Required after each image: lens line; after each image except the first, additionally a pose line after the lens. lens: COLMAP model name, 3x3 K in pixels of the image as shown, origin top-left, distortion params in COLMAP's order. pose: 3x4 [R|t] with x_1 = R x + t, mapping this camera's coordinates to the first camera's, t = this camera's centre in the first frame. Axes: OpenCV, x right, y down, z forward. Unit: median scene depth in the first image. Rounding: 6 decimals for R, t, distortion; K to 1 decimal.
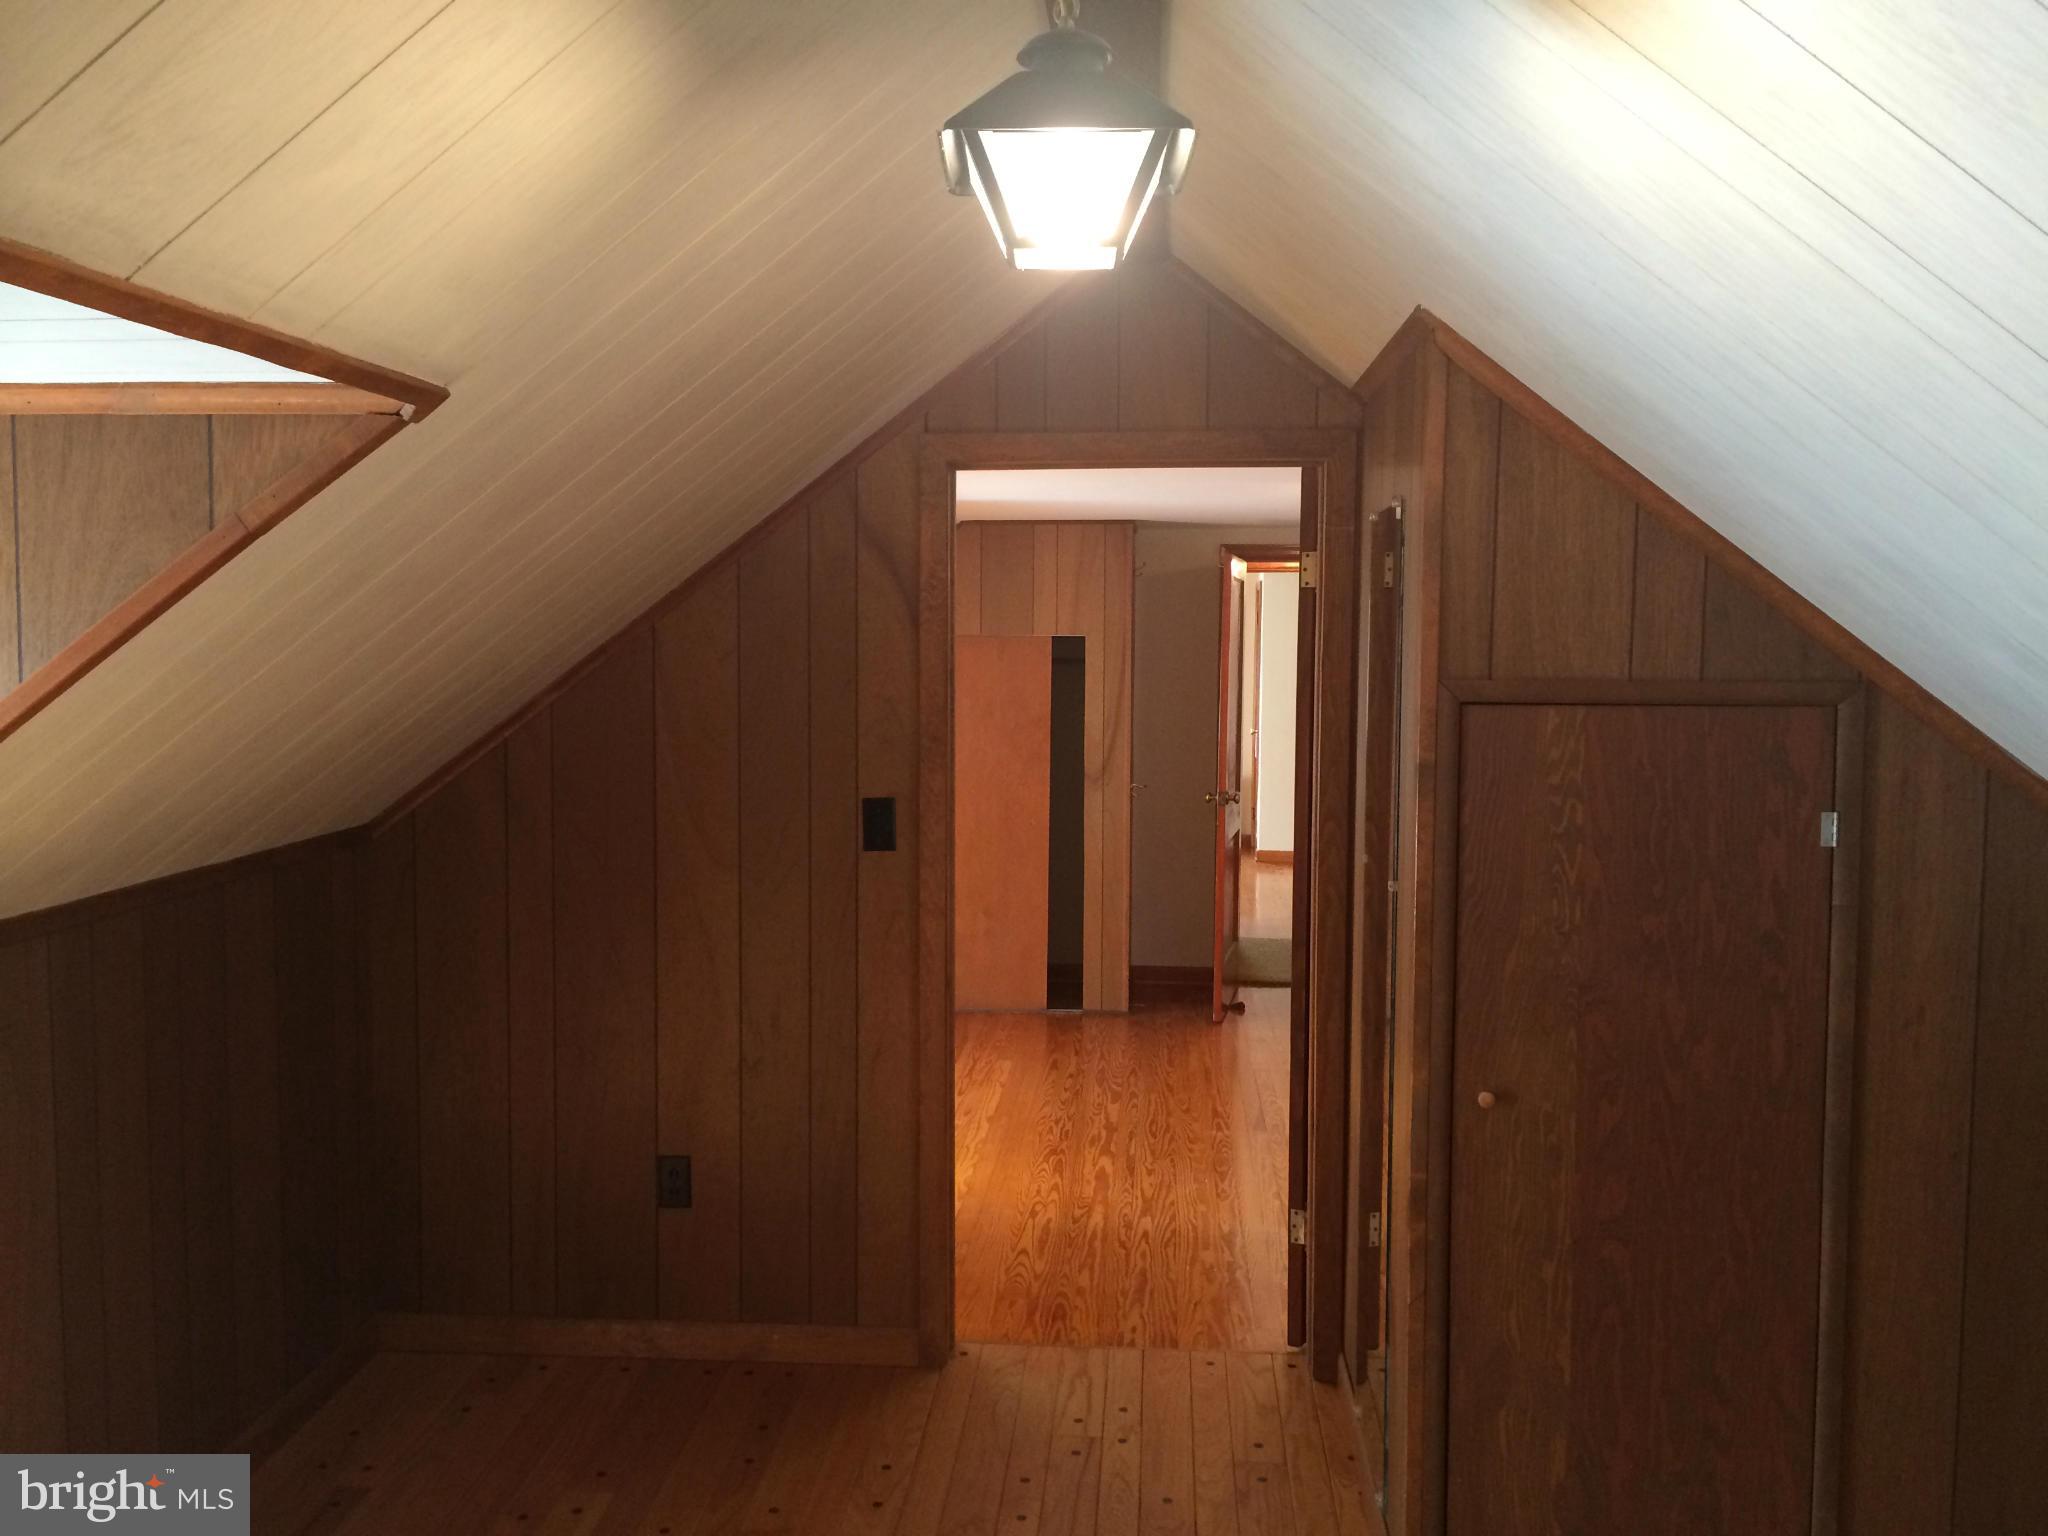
lens RADIAL K [[1757.7, 0, 1025.9], [0, 1757.7, 765.9], [0, 0, 1]] dist [0.109423, -0.141071]
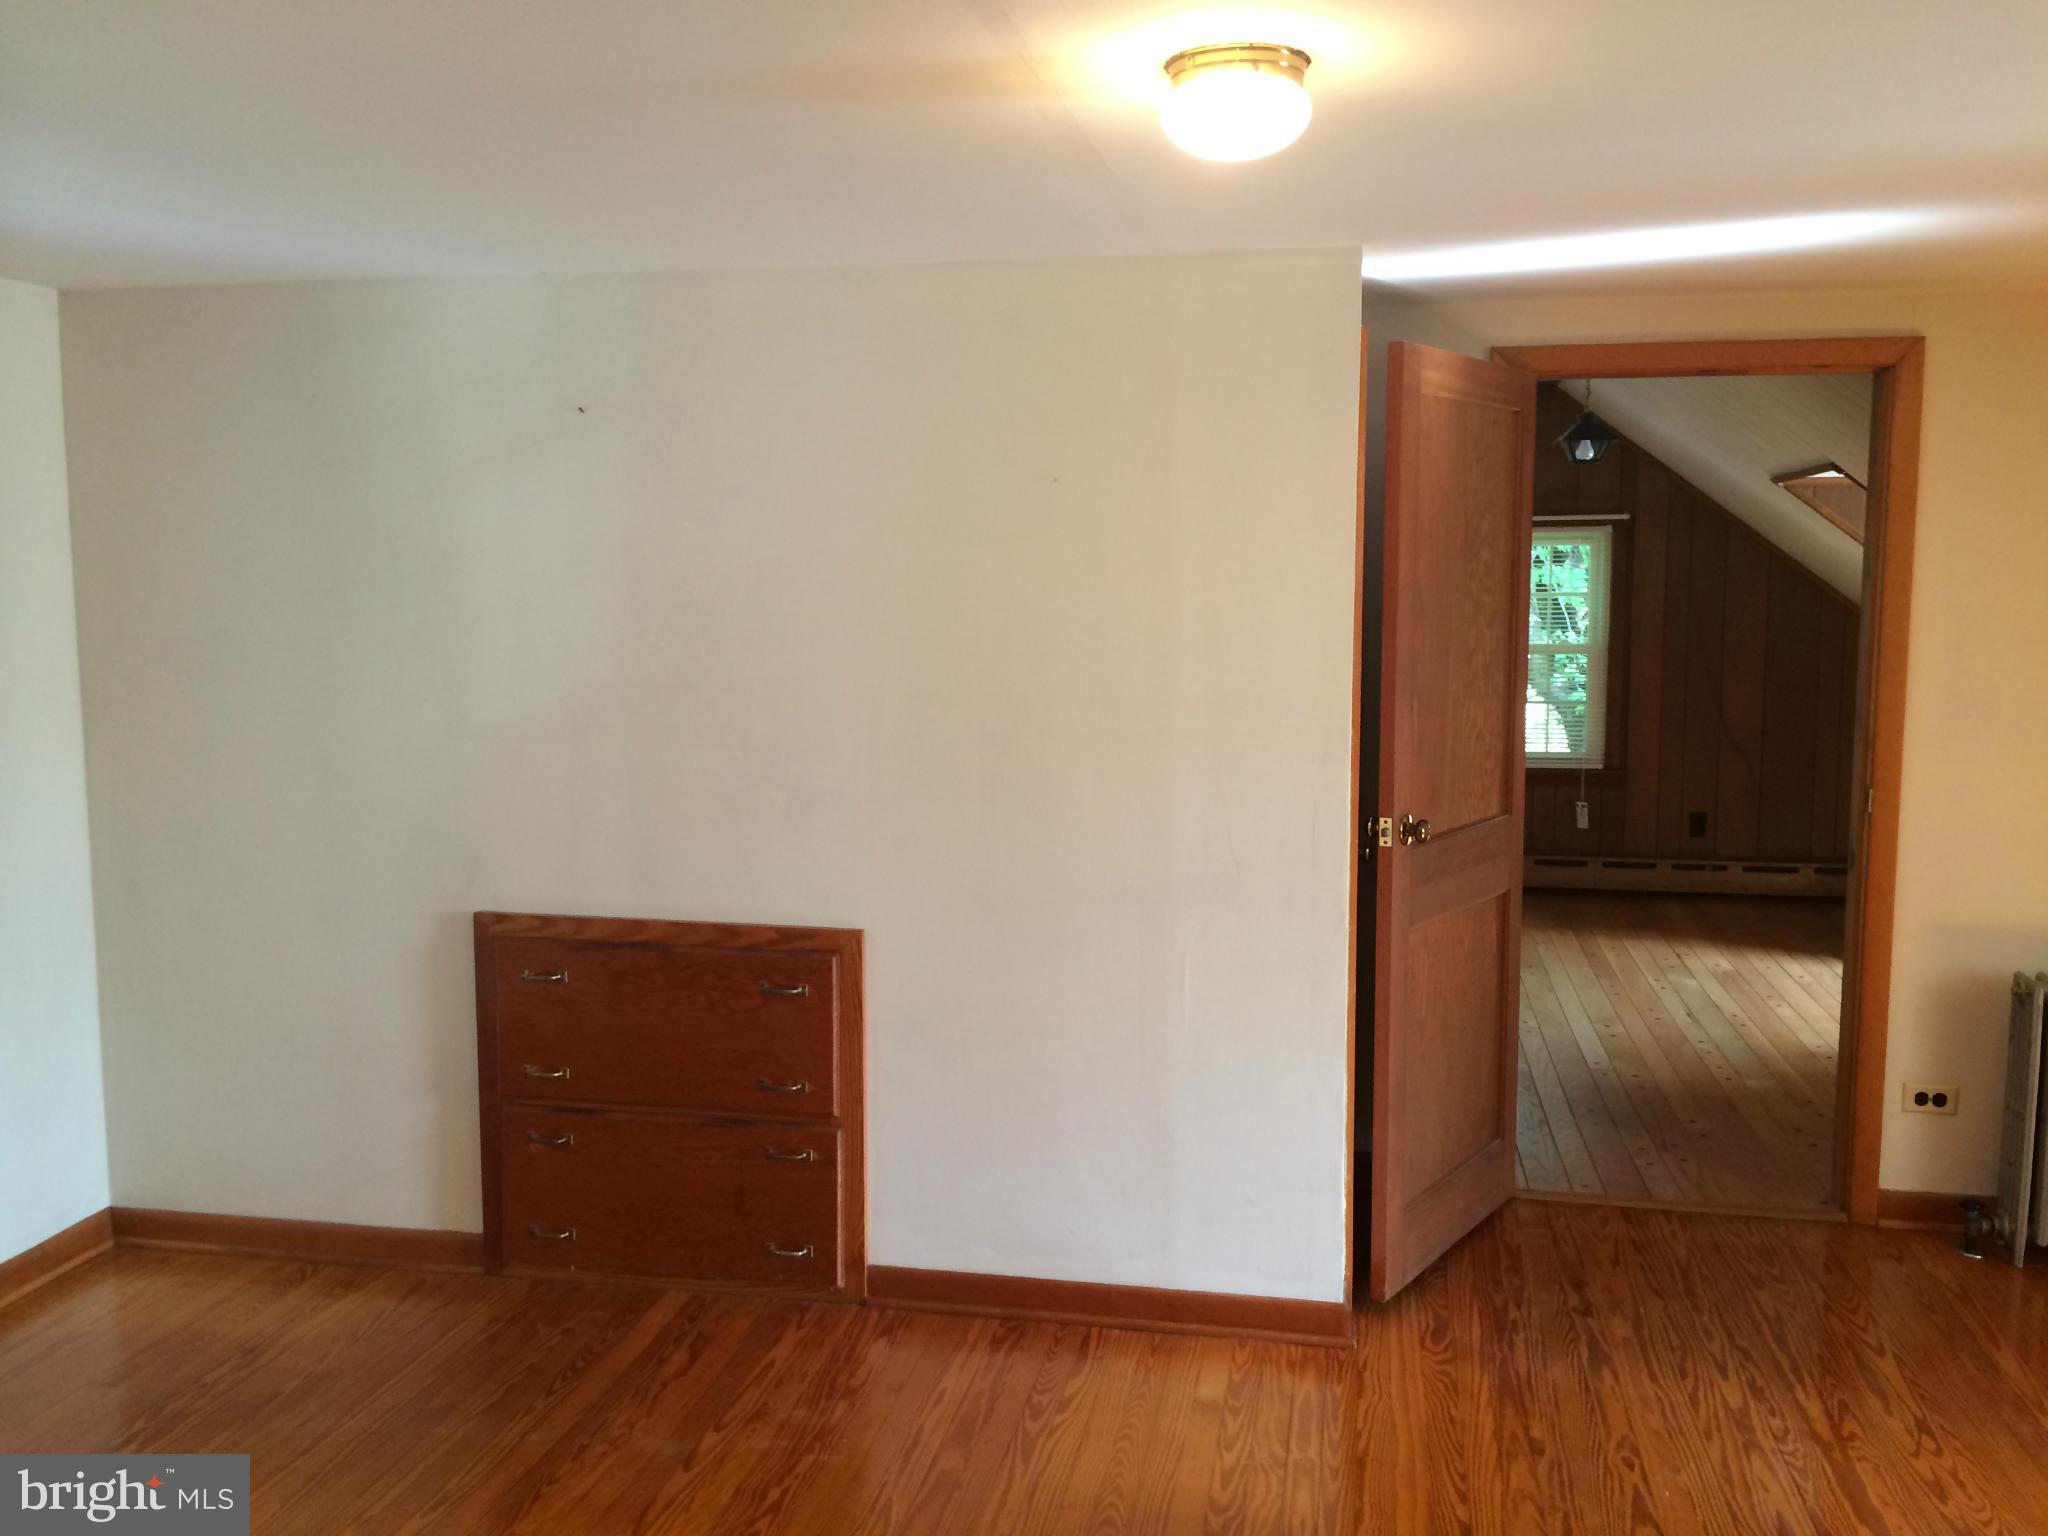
lens RADIAL K [[1757.7, 0, 1025.9], [0, 1757.7, 765.9], [0, 0, 1]] dist [0.109423, -0.141071]
pose [[-0.993634, -0.017192, 0.111336, 0.266662], [0.004012, 0.982260, 0.187483, -0.108770], [-0.112584, 0.186736, -0.975938, 1.670911]]
